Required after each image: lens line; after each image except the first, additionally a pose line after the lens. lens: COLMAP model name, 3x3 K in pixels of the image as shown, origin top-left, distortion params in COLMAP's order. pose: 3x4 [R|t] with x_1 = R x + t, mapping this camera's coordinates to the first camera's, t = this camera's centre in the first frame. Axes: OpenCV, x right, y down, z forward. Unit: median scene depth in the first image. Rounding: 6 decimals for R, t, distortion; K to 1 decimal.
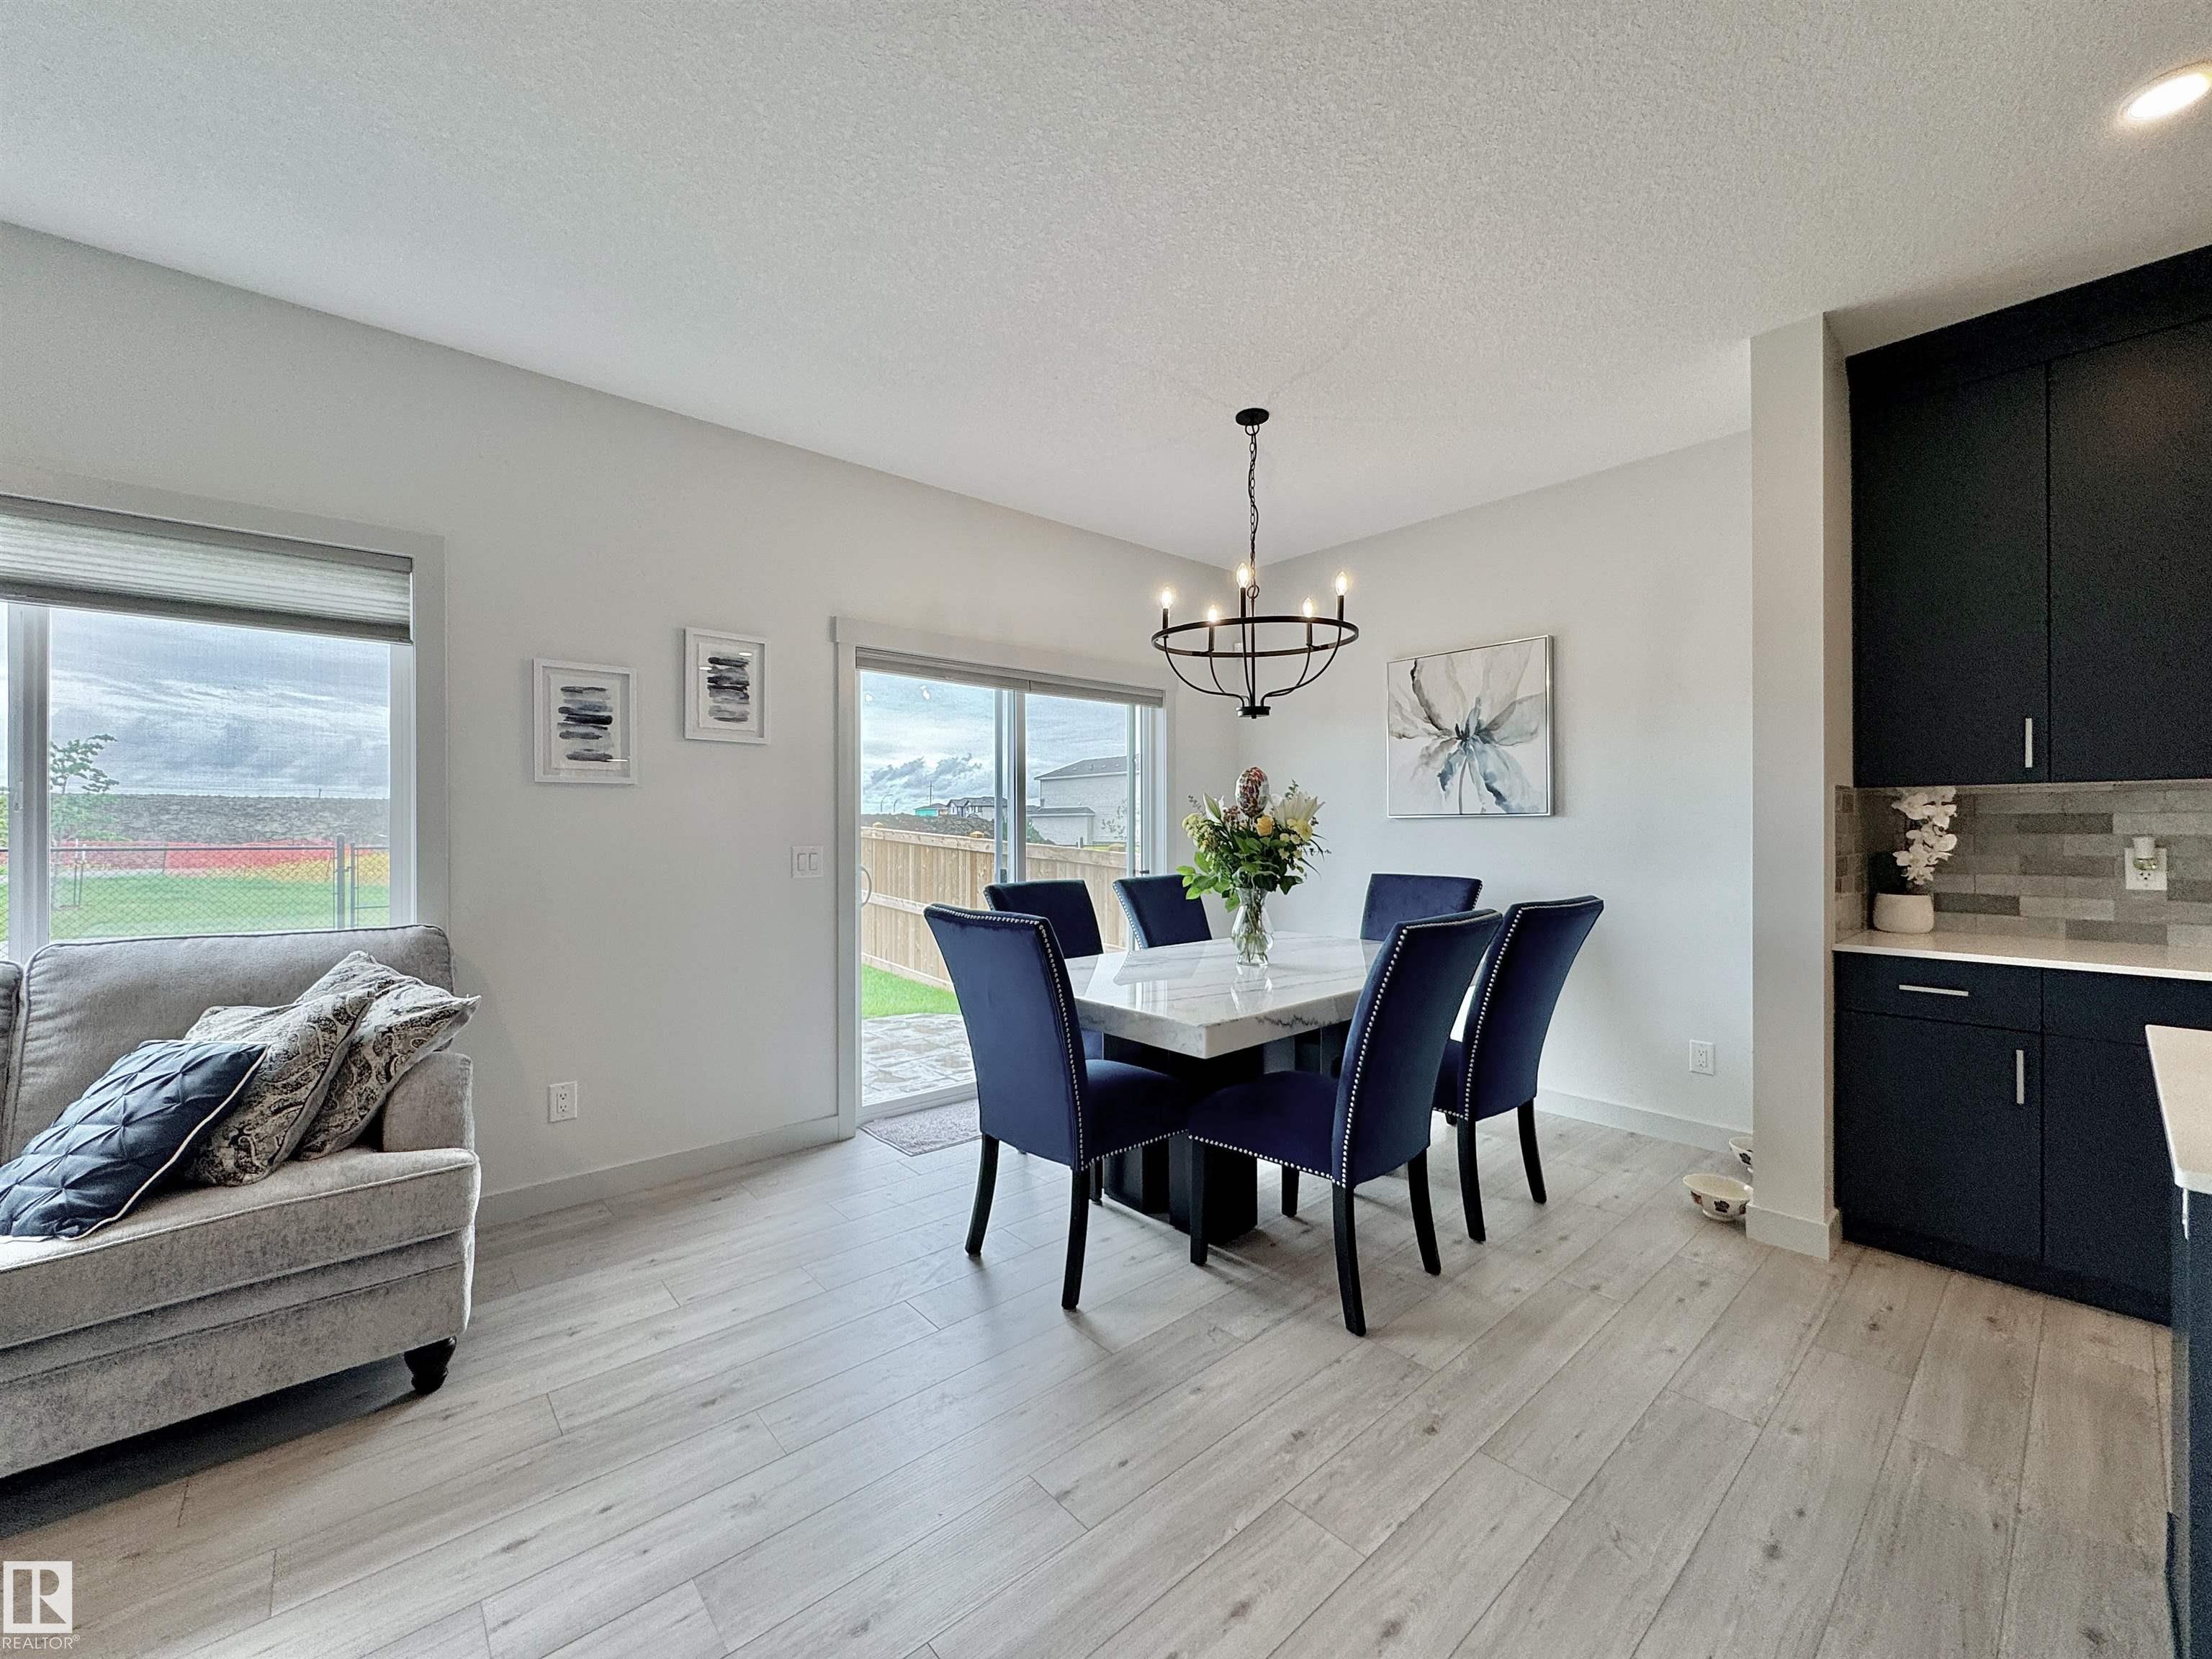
lens RADIAL K [[883.6, 0, 1104.8], [0, 883.6, 827.1], [0, 0, 1]] dist [-0.002534, 0.000229]
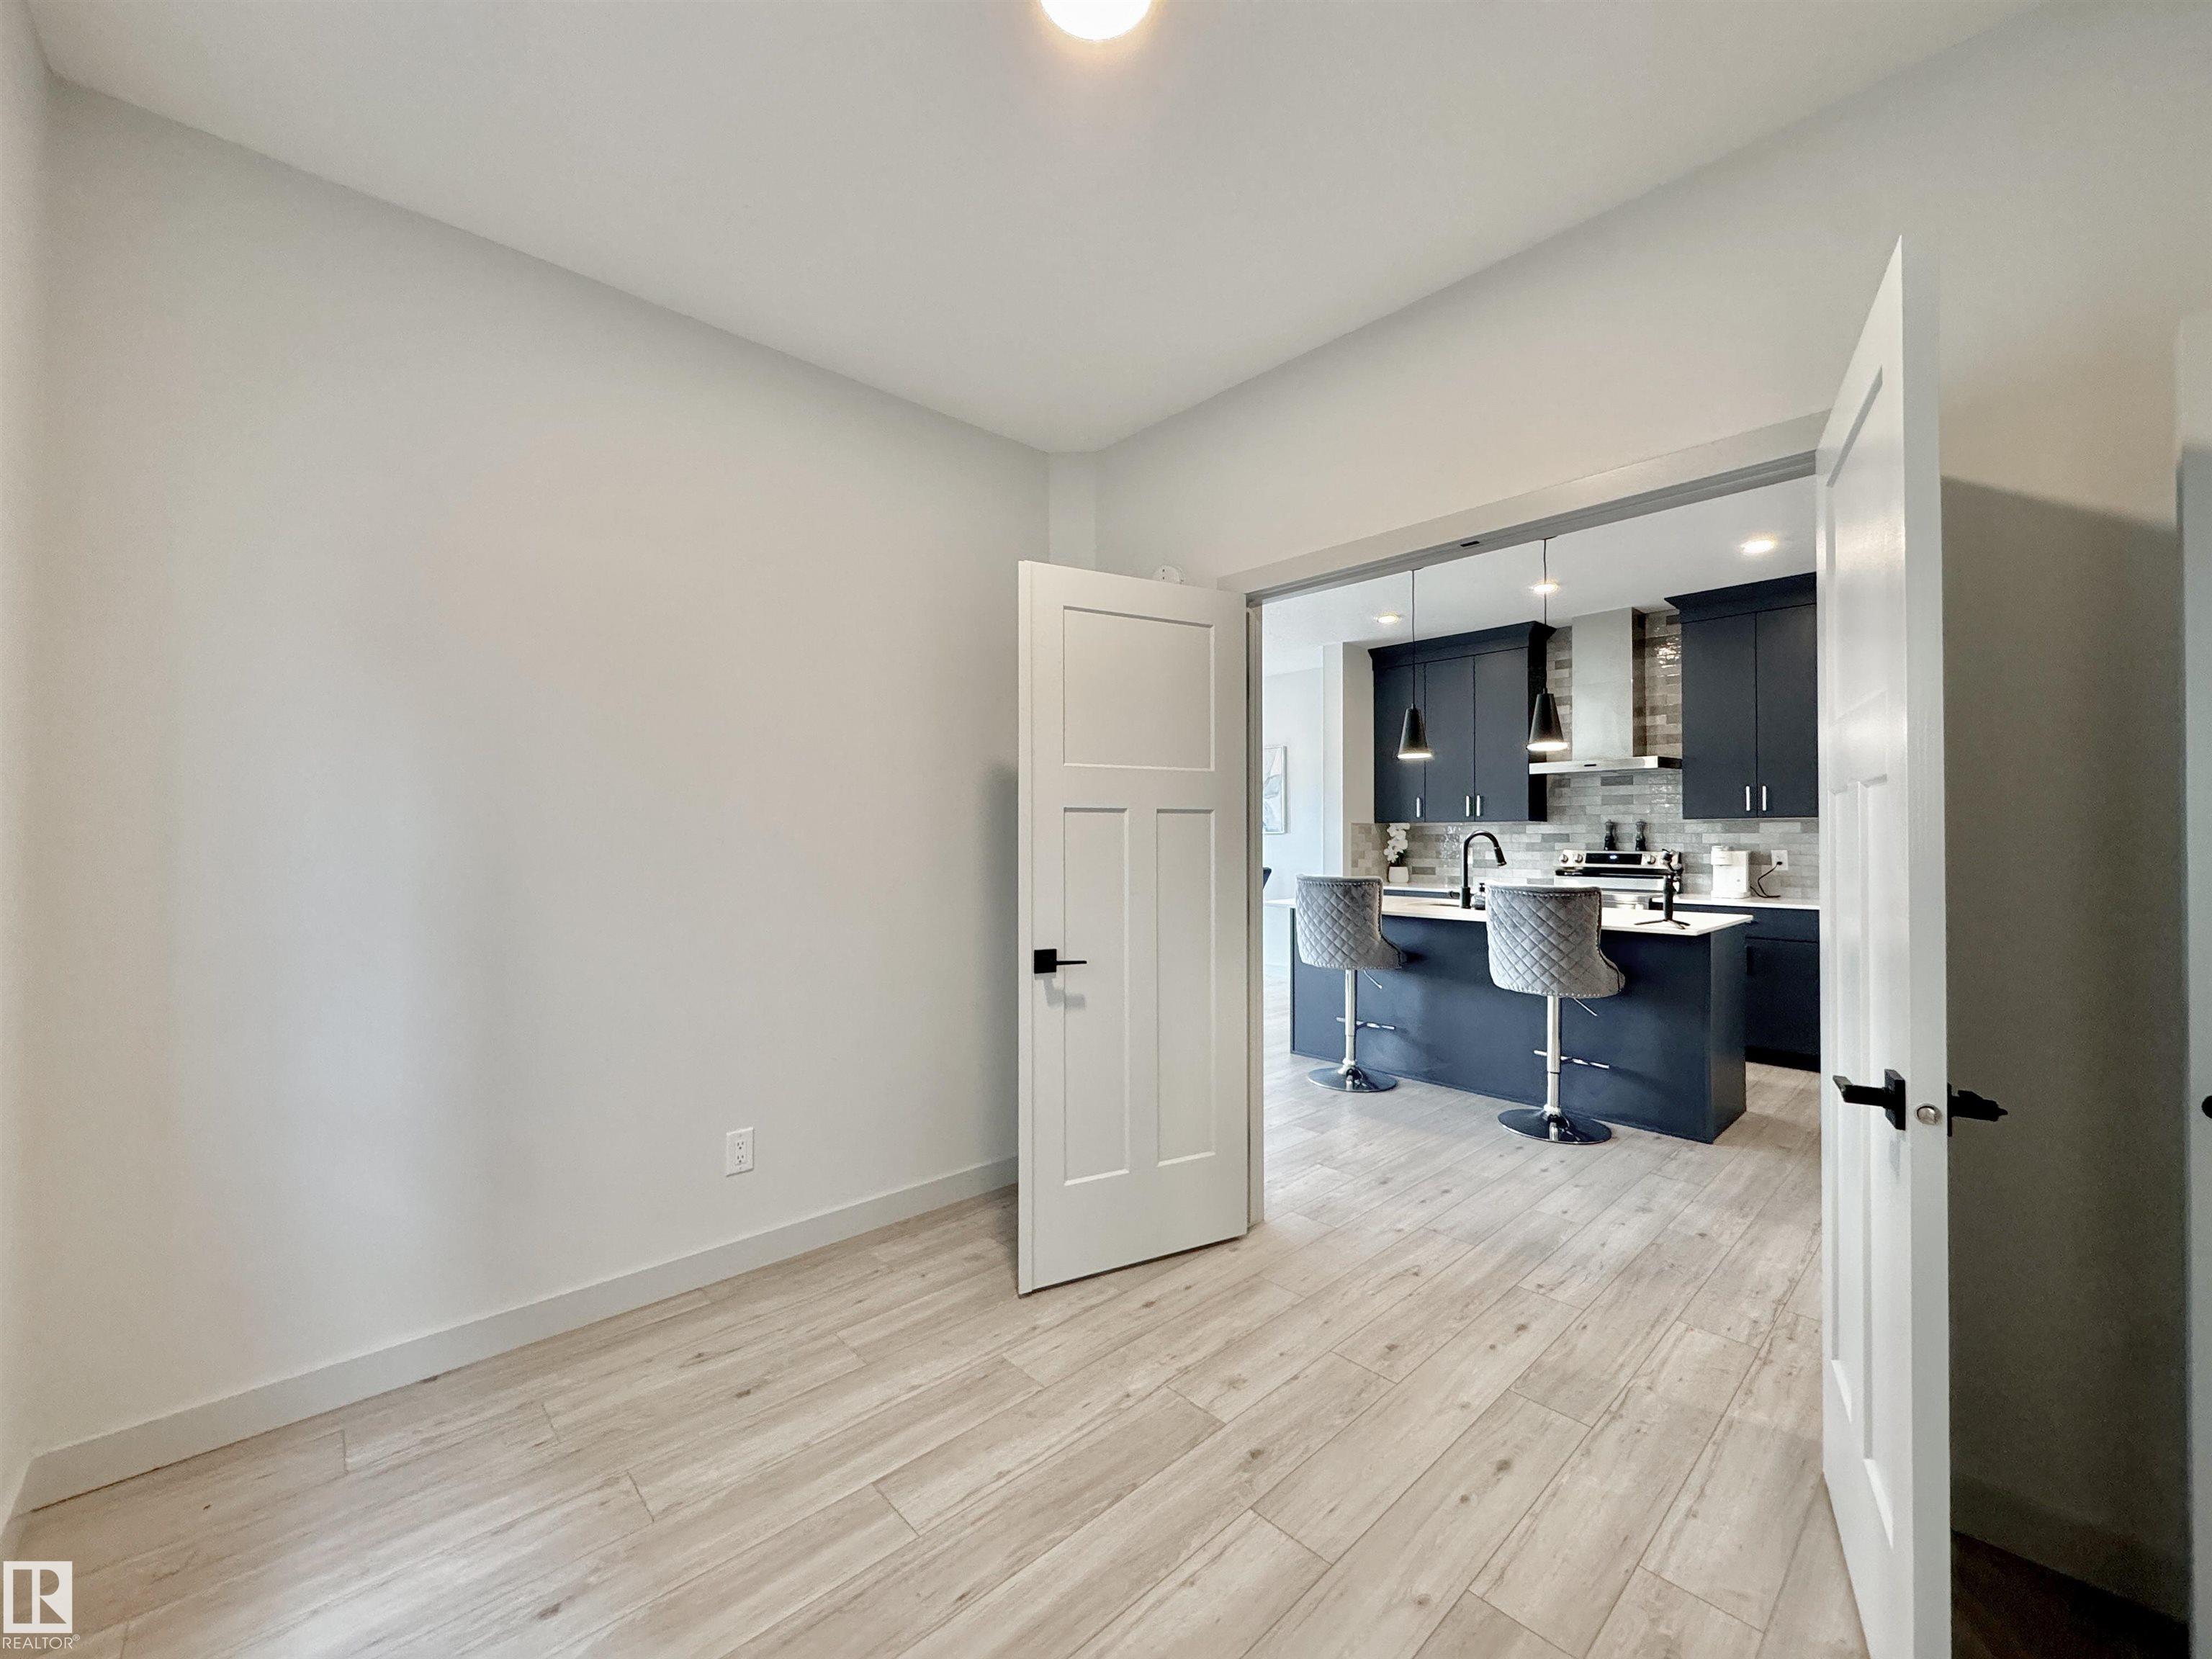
lens RADIAL K [[883.6, 0, 1100.9], [0, 883.6, 827.9], [0, 0, 1]] dist [-0.002534, 0.000229]
pose [[0.999595, 0.002509, 0.028336, 0.025714], [-0.002265, 0.999960, -0.008640, -0.008516], [-0.028356, 0.008572, 0.999561, -1.531016]]
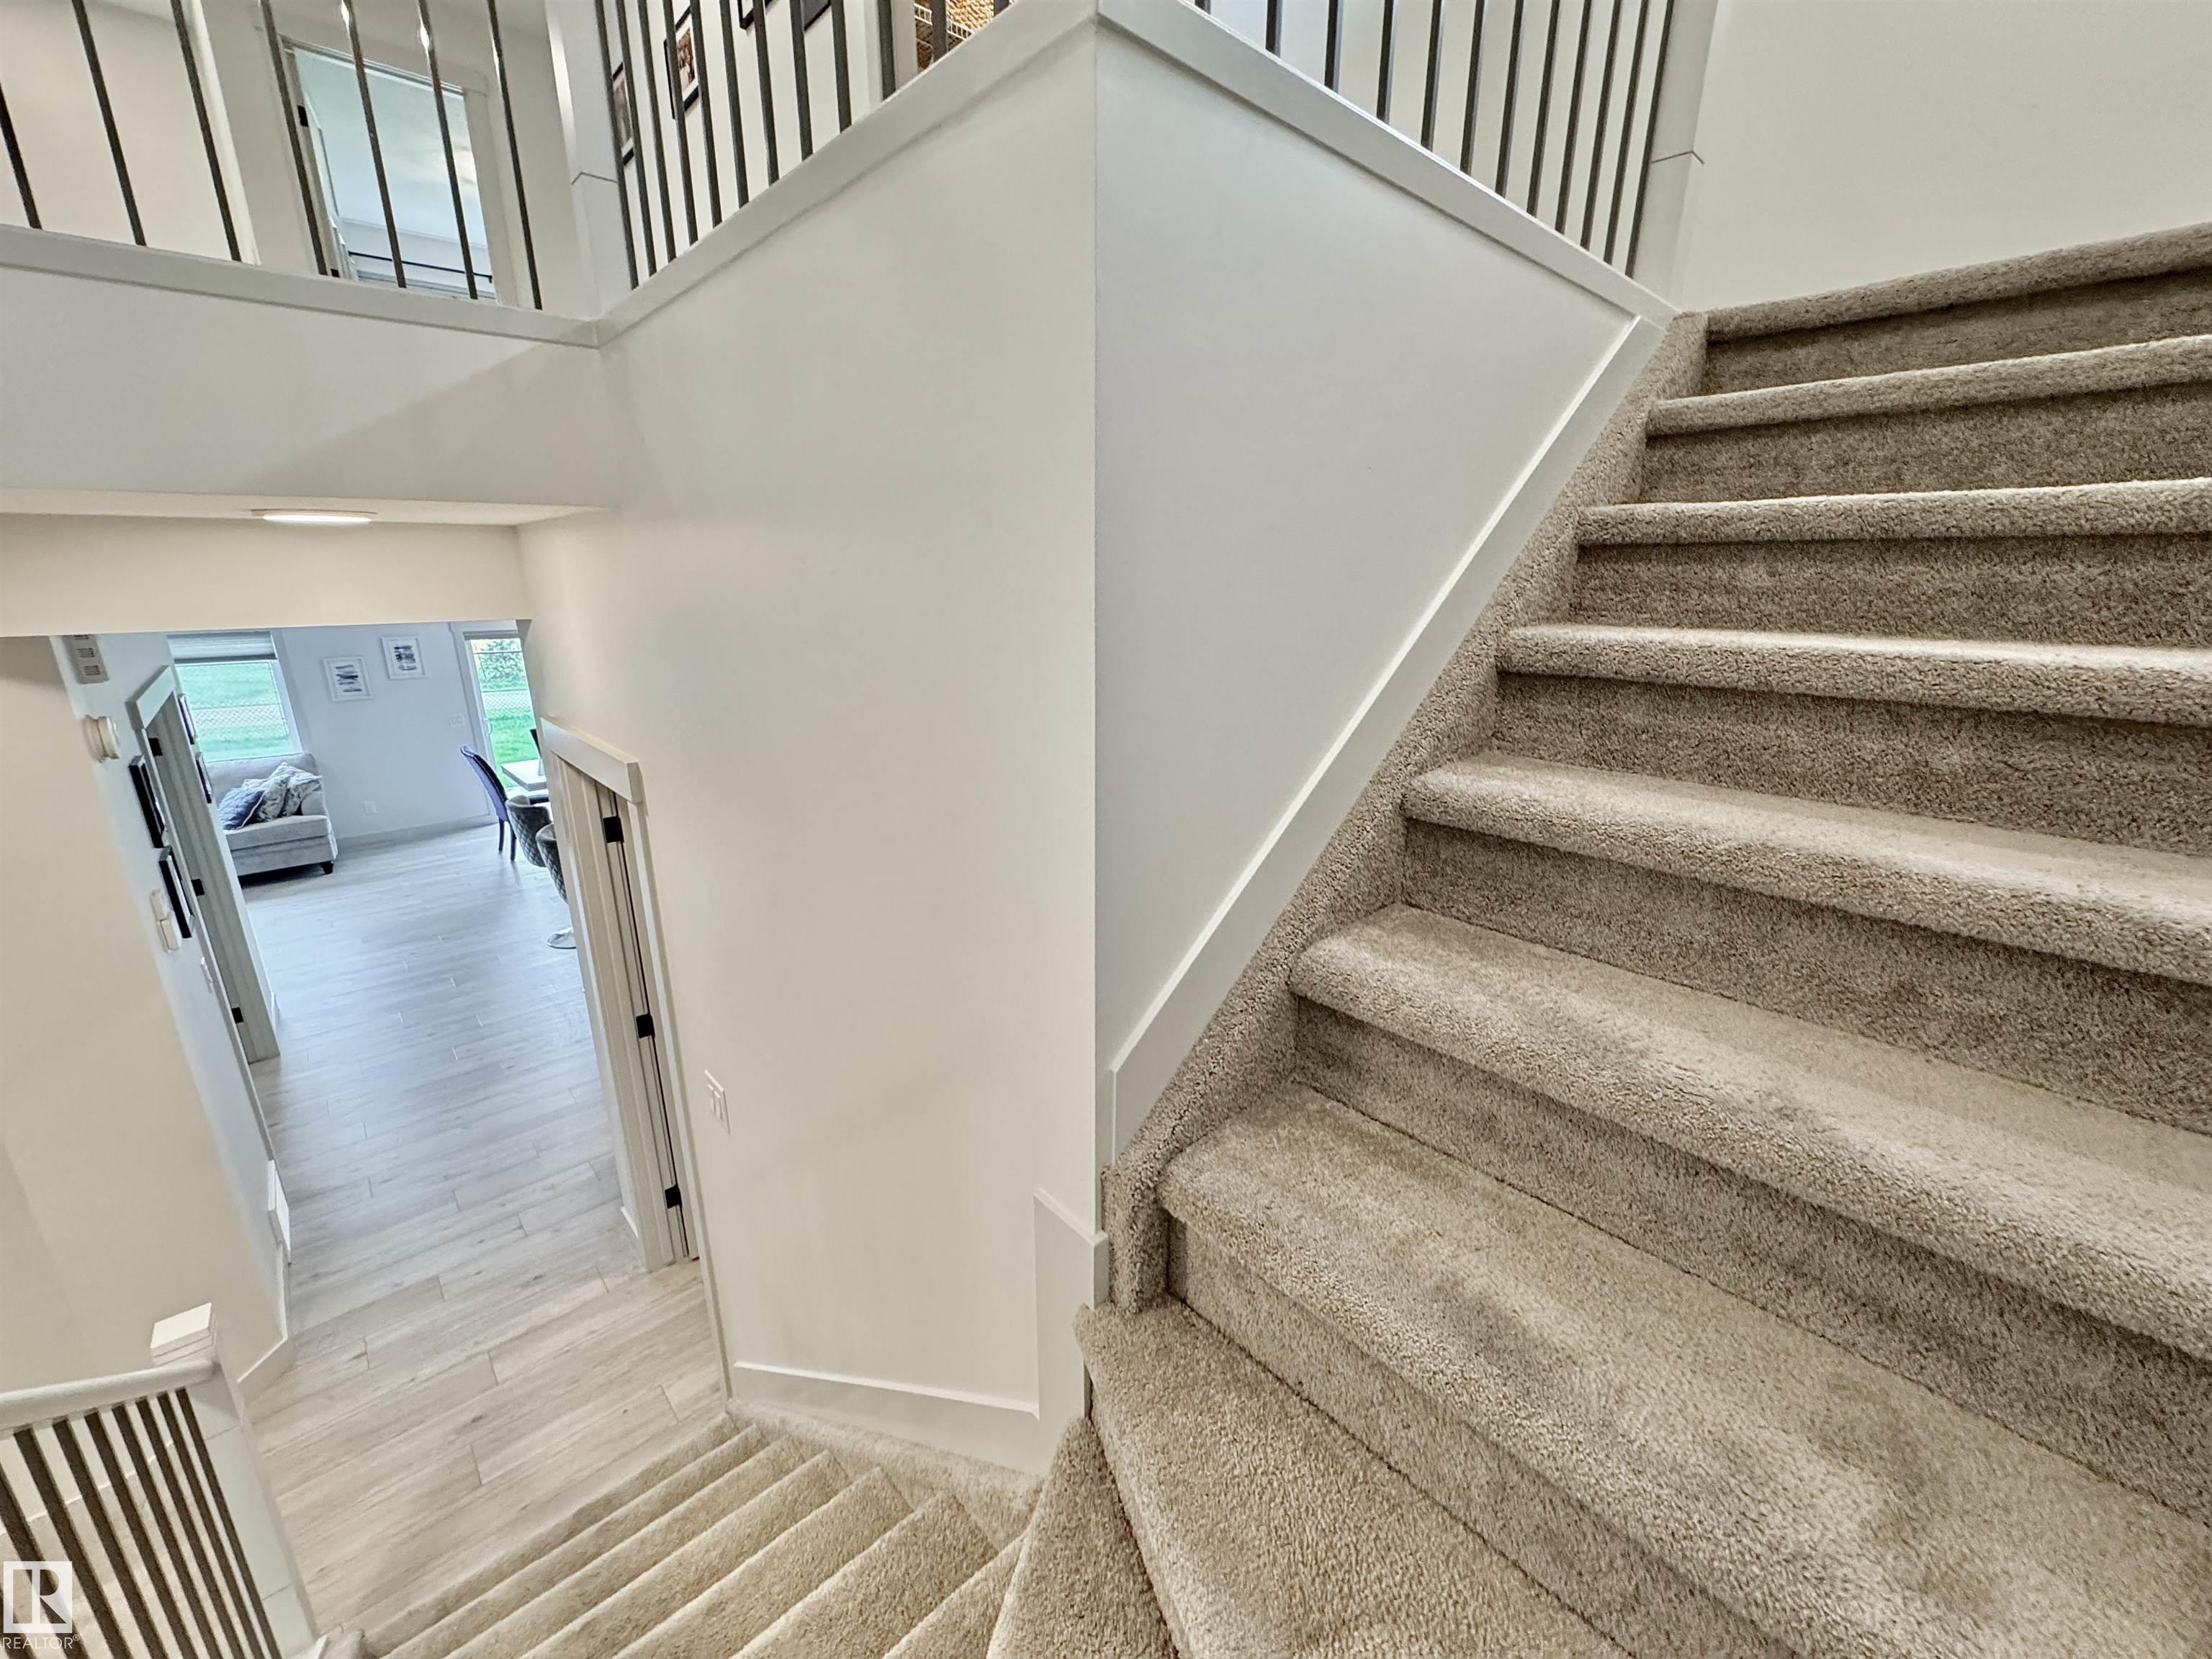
lens RADIAL K [[883.6, 0, 1106.9], [0, 883.6, 827.8], [0, 0, 1]] dist [-0.002534, 0.000229]
pose [[0.999683, -0.006379, 0.024370, 1.967083], [-0.000810, 0.958765, 0.284199, -0.516021], [-0.025178, -0.284129, 0.958455, -2.116284]]
